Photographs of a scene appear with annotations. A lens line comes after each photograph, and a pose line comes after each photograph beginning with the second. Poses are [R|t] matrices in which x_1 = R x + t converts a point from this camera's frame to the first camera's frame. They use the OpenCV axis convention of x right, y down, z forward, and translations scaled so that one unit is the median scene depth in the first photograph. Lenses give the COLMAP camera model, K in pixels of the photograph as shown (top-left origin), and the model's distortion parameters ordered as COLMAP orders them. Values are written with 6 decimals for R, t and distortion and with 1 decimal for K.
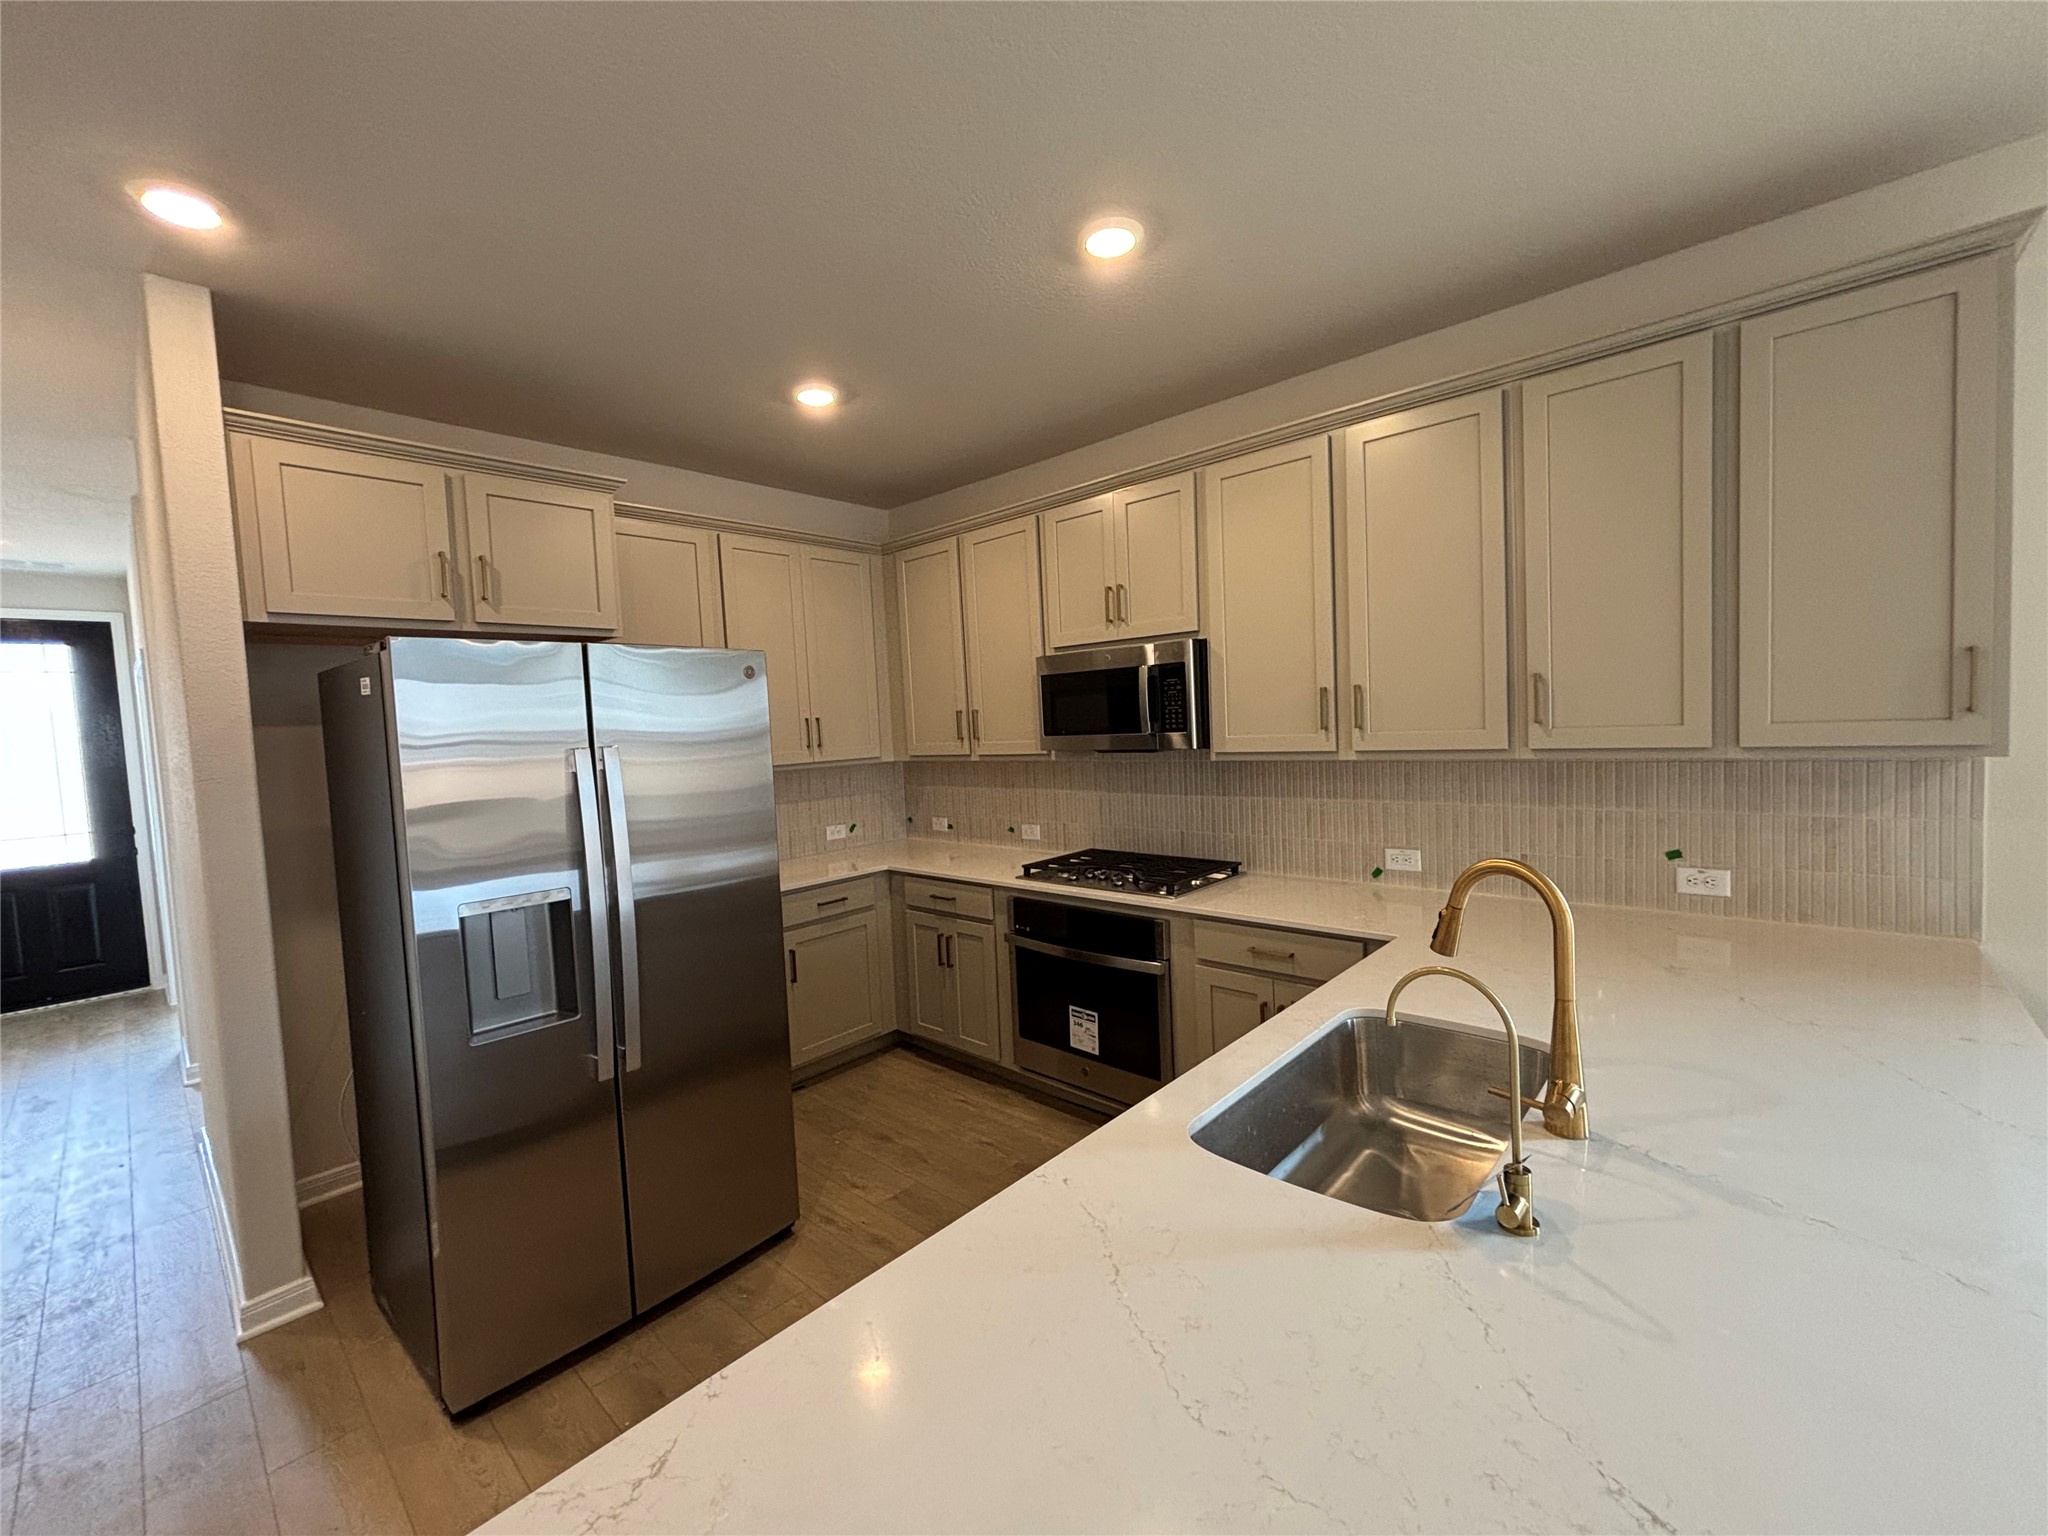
lens RADIAL K [[831.9, 0, 1028.5], [0, 831.9, 768.2], [0, 0, 1]] dist [0.000639, 0.000176]
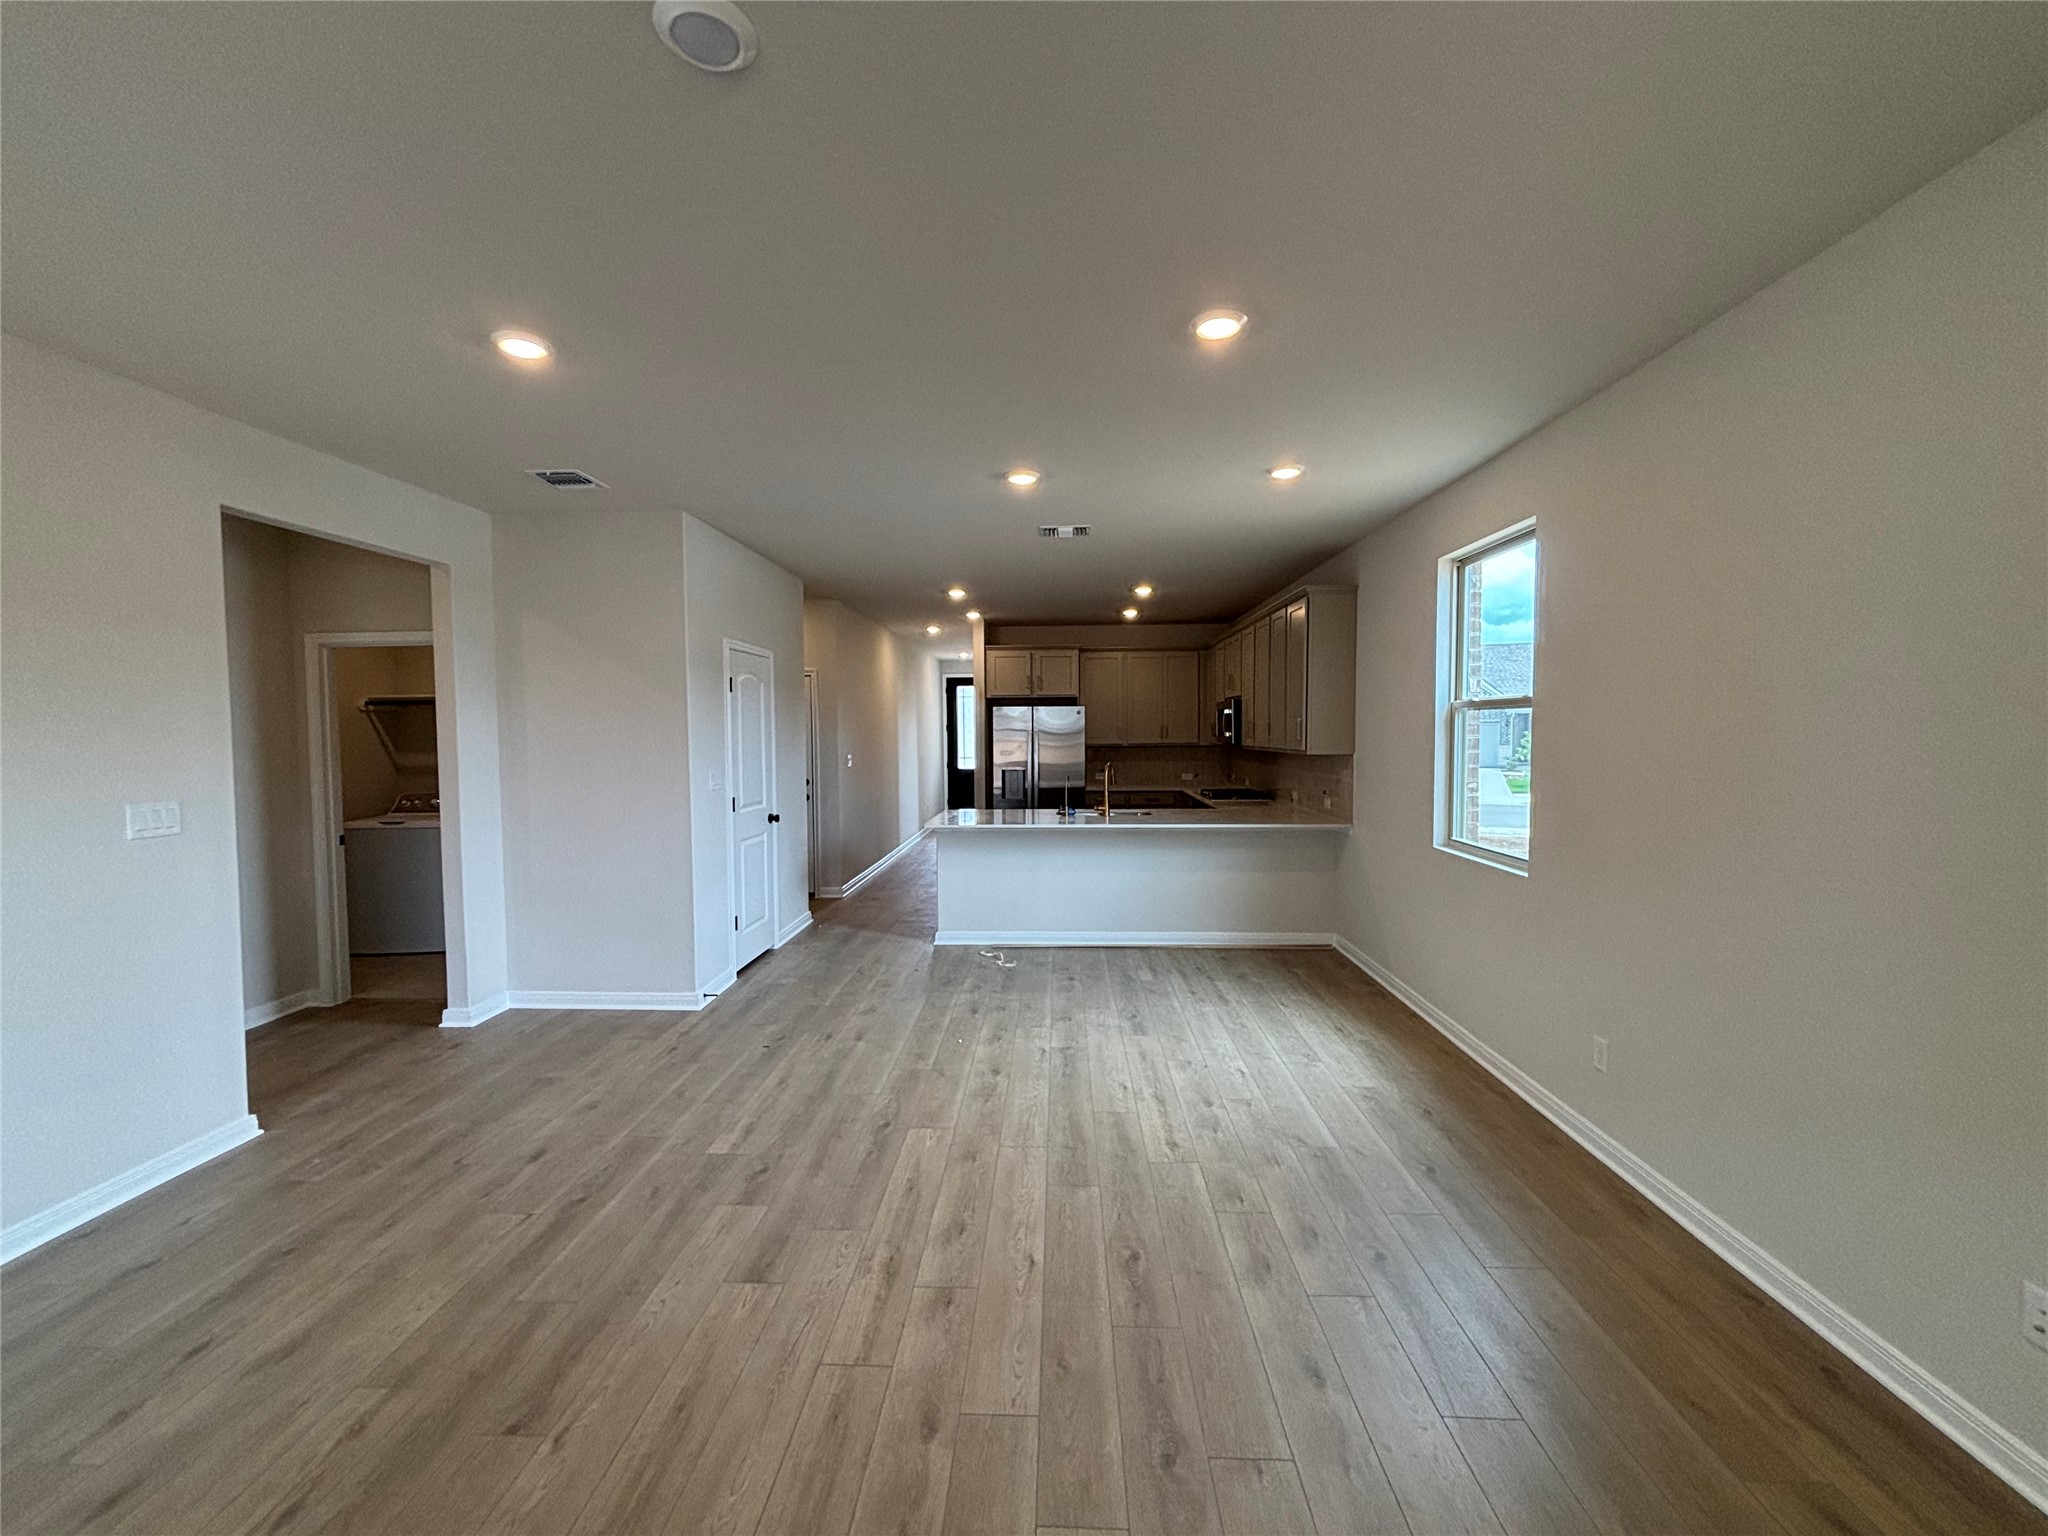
lens RADIAL K [[831.9, 0, 1030.9], [0, 831.9, 766.4], [0, 0, 1]] dist [0.000639, 0.000176]
pose [[0.641311, 0.069603, -0.764118, 1.564898], [-0.058770, 0.997407, 0.041529, -0.021023], [0.765027, 0.018274, 0.643738, -0.960327]]
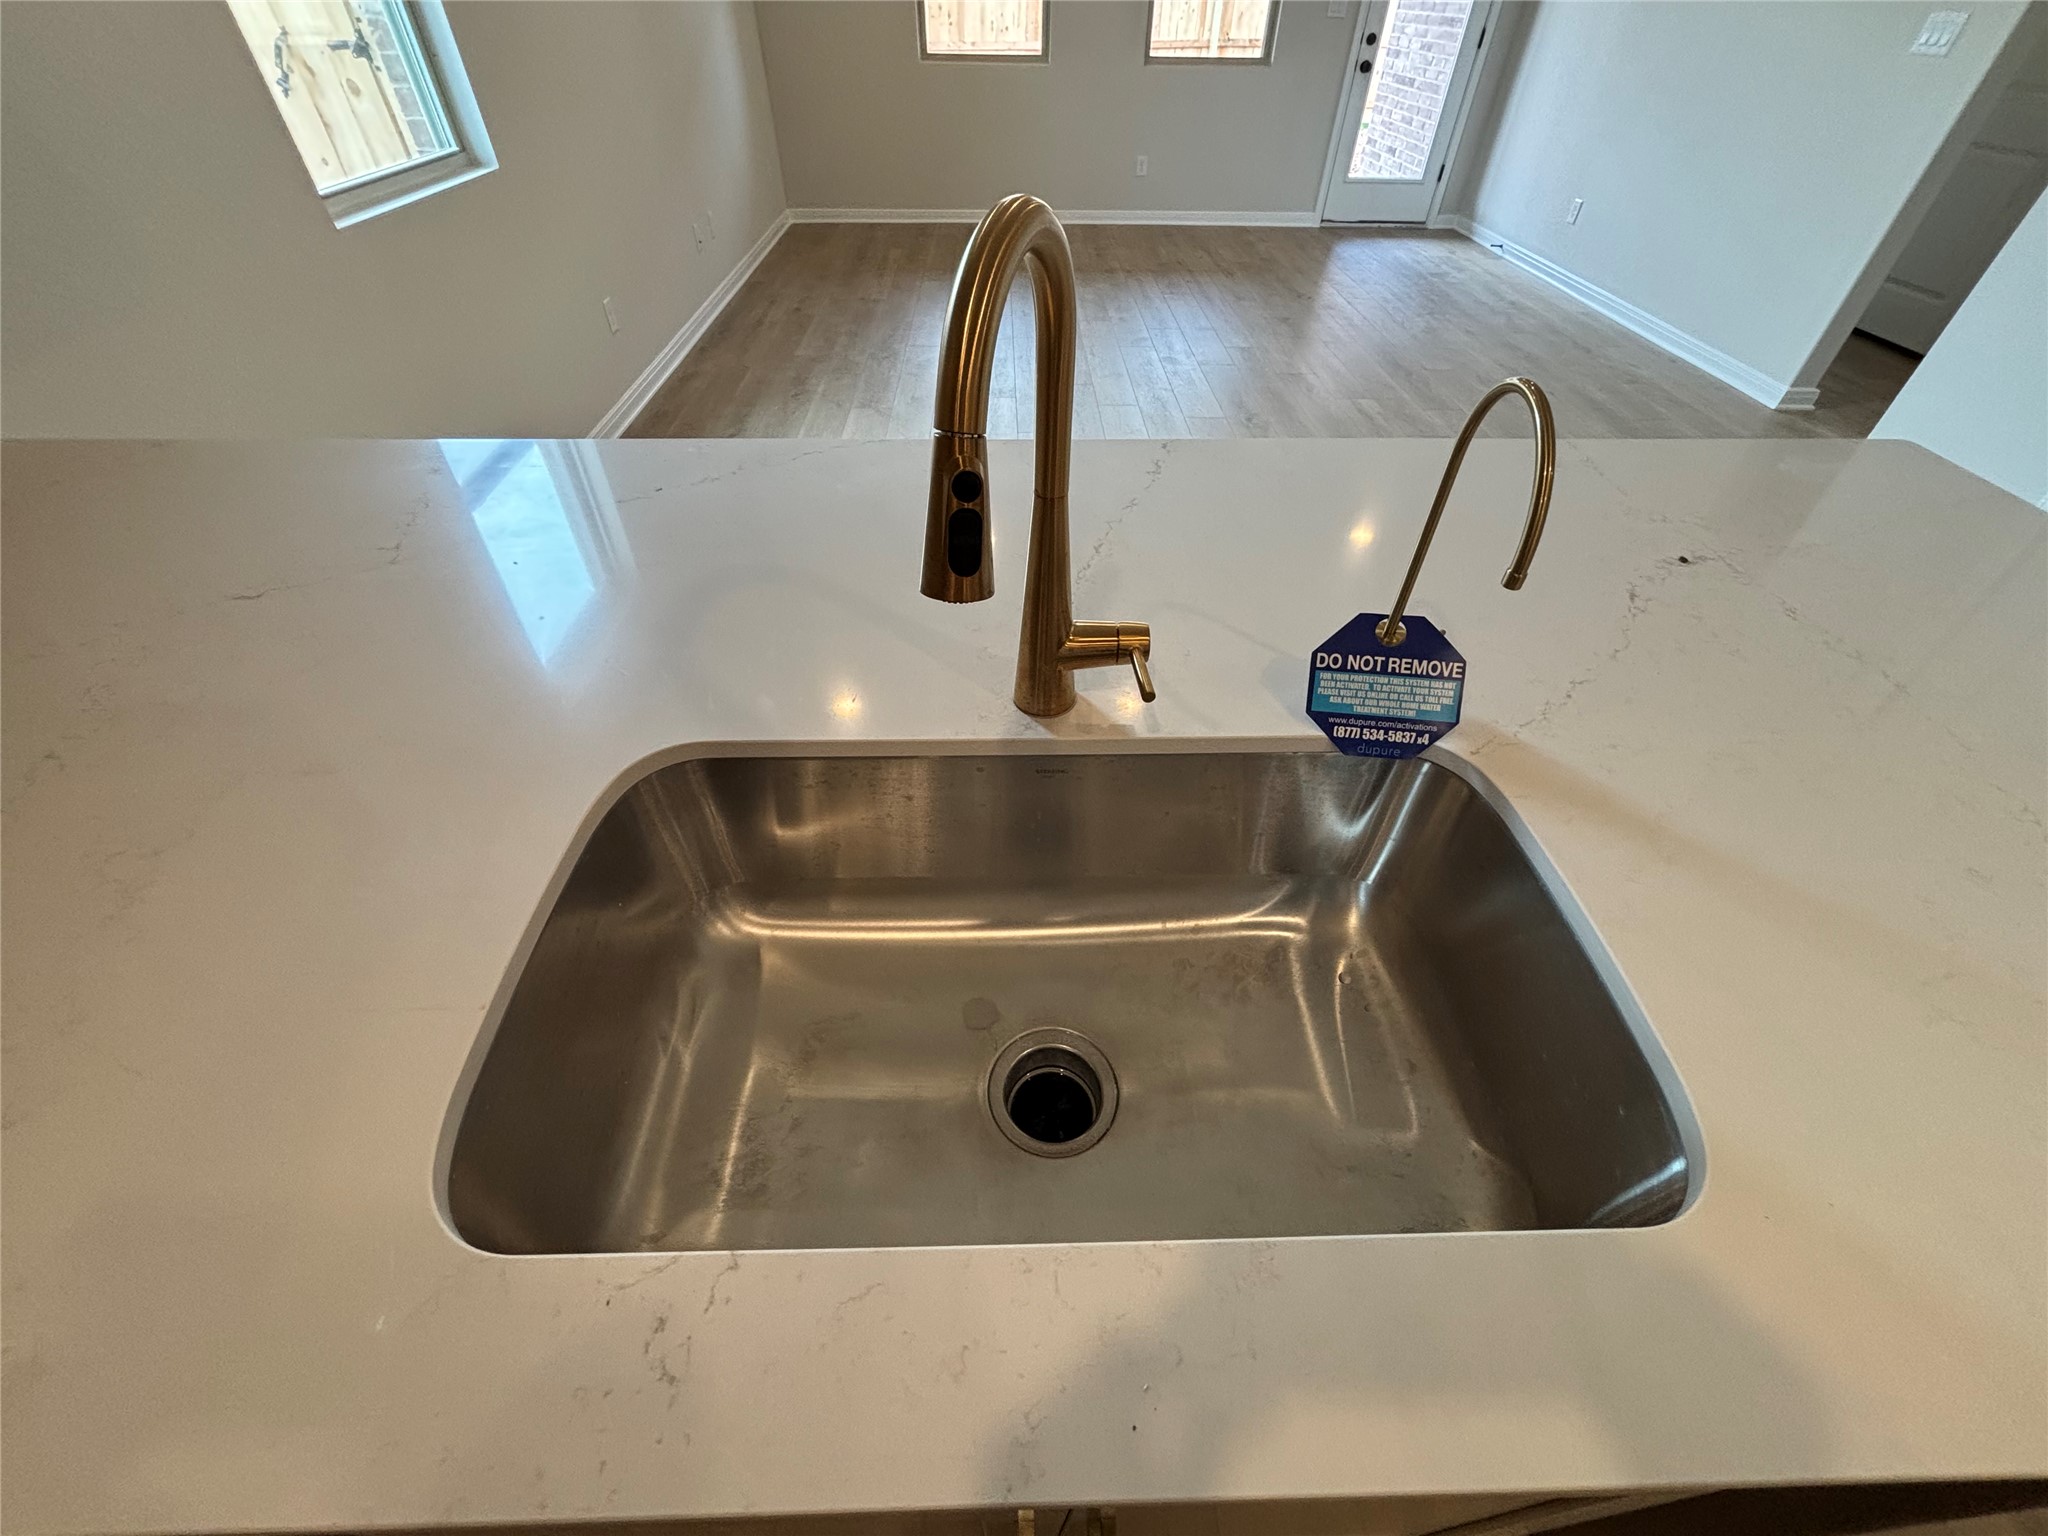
lens RADIAL K [[831.9, 0, 1026.2], [0, 831.9, 767.3], [0, 0, 1]] dist [0.000639, 0.000176]
pose [[-0.688830, -0.477826, 0.545157, -3.364854], [0.050904, 0.718282, 0.693887, 0.098257], [-0.723134, 0.505721, -0.470451, 4.028741]]
